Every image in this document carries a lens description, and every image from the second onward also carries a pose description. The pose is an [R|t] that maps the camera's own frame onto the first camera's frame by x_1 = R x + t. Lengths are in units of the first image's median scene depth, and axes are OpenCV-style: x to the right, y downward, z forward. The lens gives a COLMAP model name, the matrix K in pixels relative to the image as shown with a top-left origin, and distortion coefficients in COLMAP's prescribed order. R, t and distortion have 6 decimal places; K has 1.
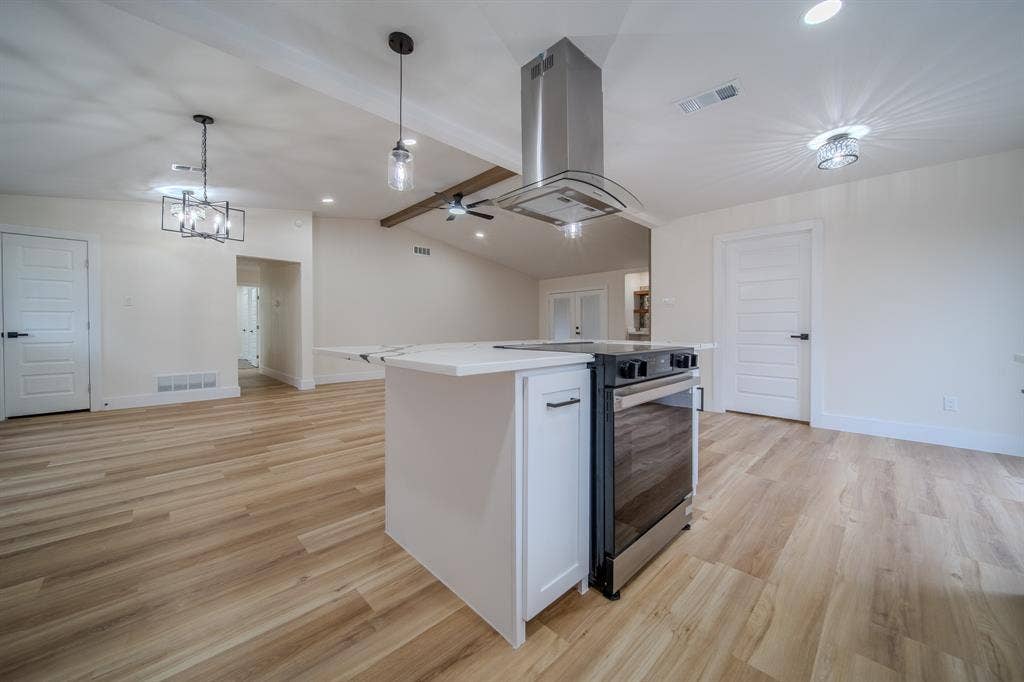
lens RADIAL K [[360.5, 0, 515.1], [0, 360.5, 330.3], [0, 0, 1]] dist [-0.002494, -0.000389]
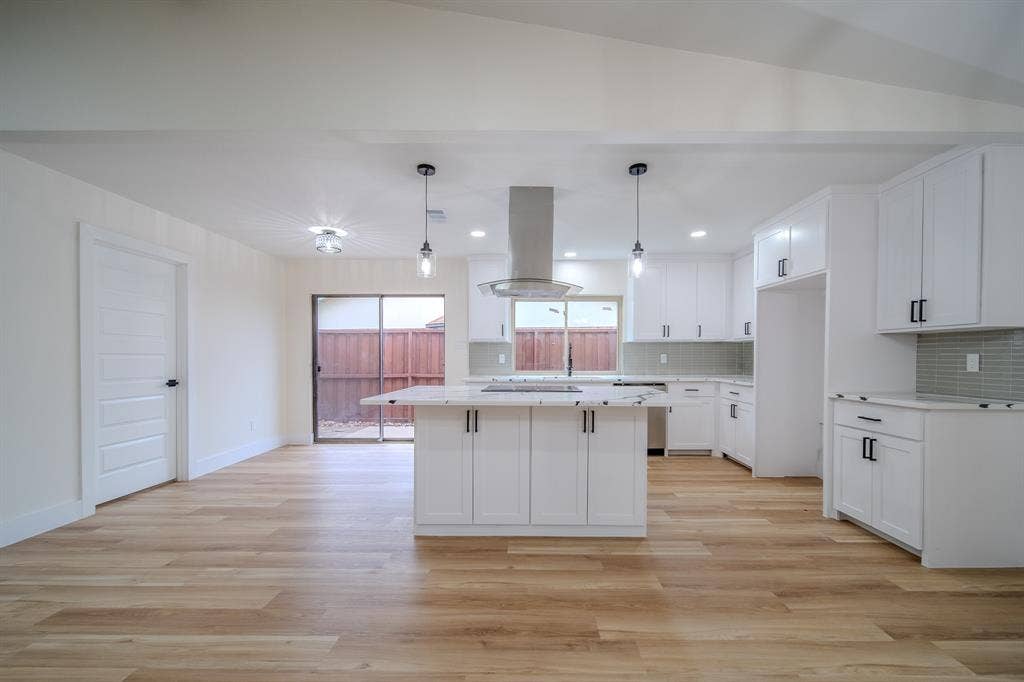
lens RADIAL K [[409.1, 0, 532.2], [0, 409.1, 361.6], [0, 0, 1]] dist [0.001491, 0.000145]
pose [[-0.711042, -0.013086, 0.703028, -0.997207], [-0.005047, 0.999896, 0.013507, -0.100680], [-0.703131, 0.006055, -0.711034, 2.118649]]
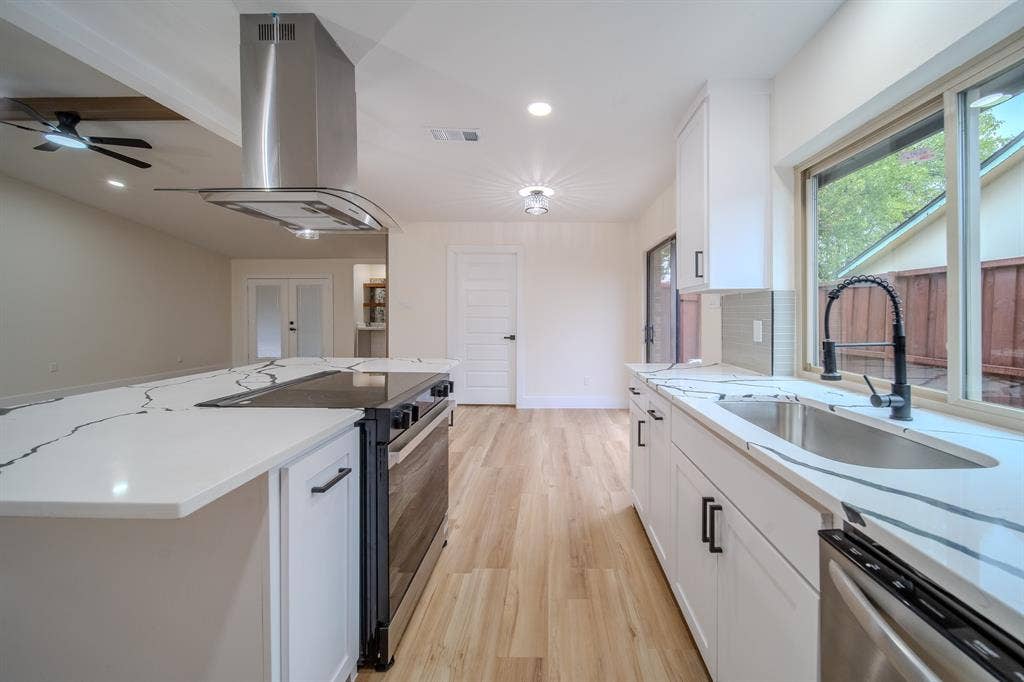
lens RADIAL K [[369.3, 0, 535.9], [0, 369.3, 318.9], [0, 0, 1]] dist [-0.000750, -0.001285]
pose [[0.716010, -0.004600, 0.698075, -0.076051], [-0.001704, 0.999964, 0.008337, -0.112048], [-0.698088, -0.007159, 0.715976, 0.035681]]
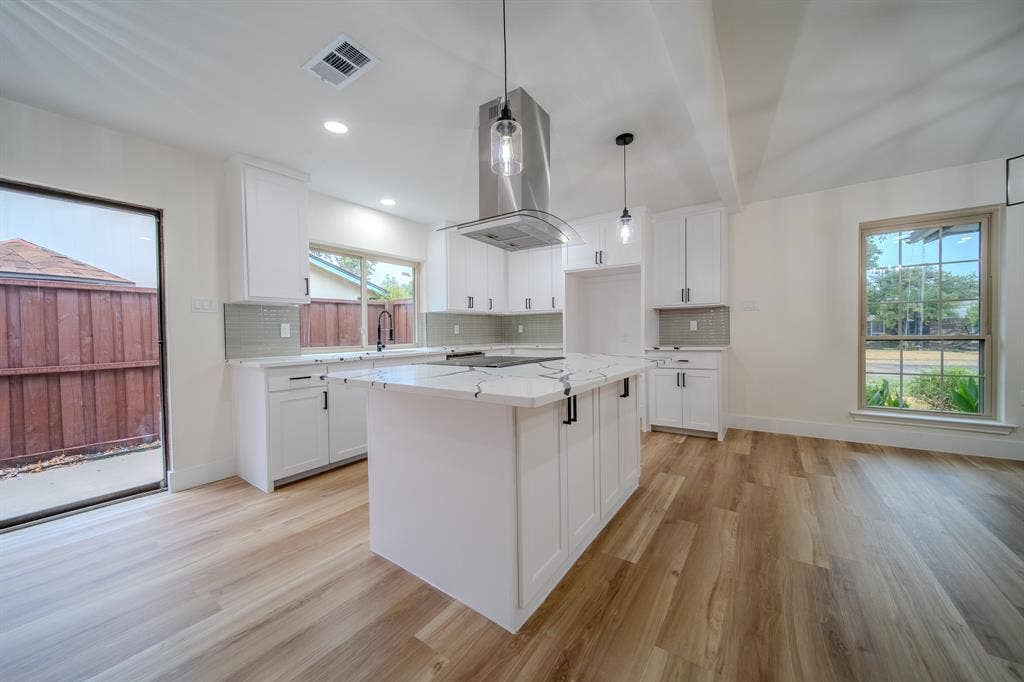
lens RADIAL K [[361.6, 0, 512.0], [0, 361.6, 341.0], [0, 0, 1]] dist [-0.000483, -0.000149]
pose [[-0.983339, 0.017289, -0.180959, 0.350783], [0.014477, 0.999753, 0.016850, -0.047991], [0.181205, 0.013949, -0.983346, 2.074549]]
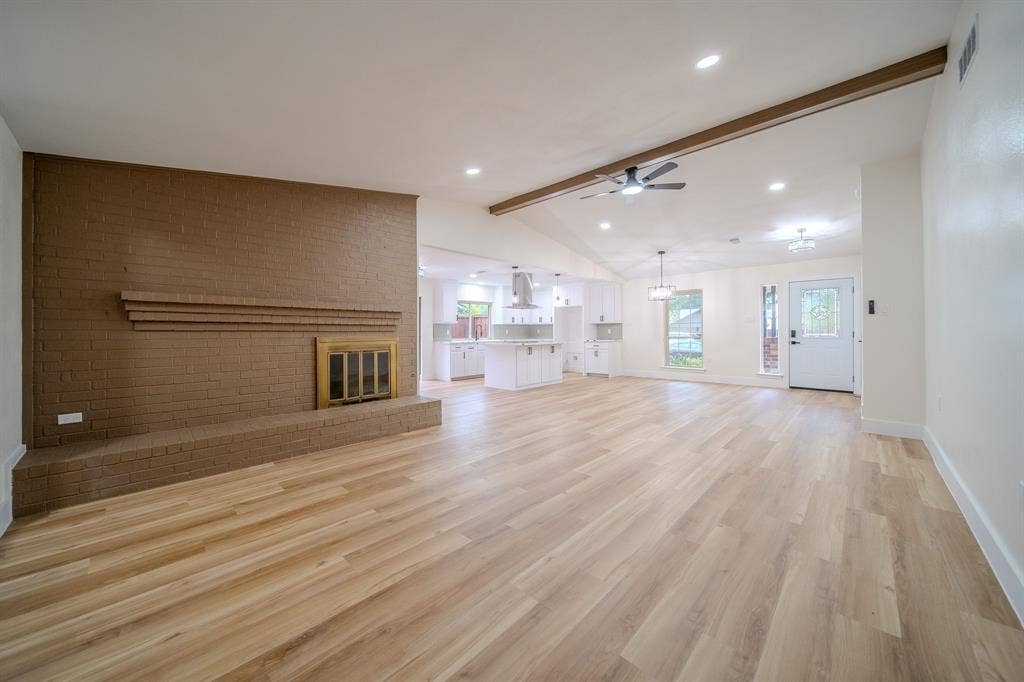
lens RADIAL K [[360.5, 0, 515.1], [0, 360.5, 330.3], [0, 0, 1]] dist [-0.002494, -0.000389]
pose [[-0.999366, 0.003303, -0.035437, 0.343707], [0.003601, 0.999959, -0.008362, -0.064163], [0.035408, -0.008485, -0.999337, 4.924717]]
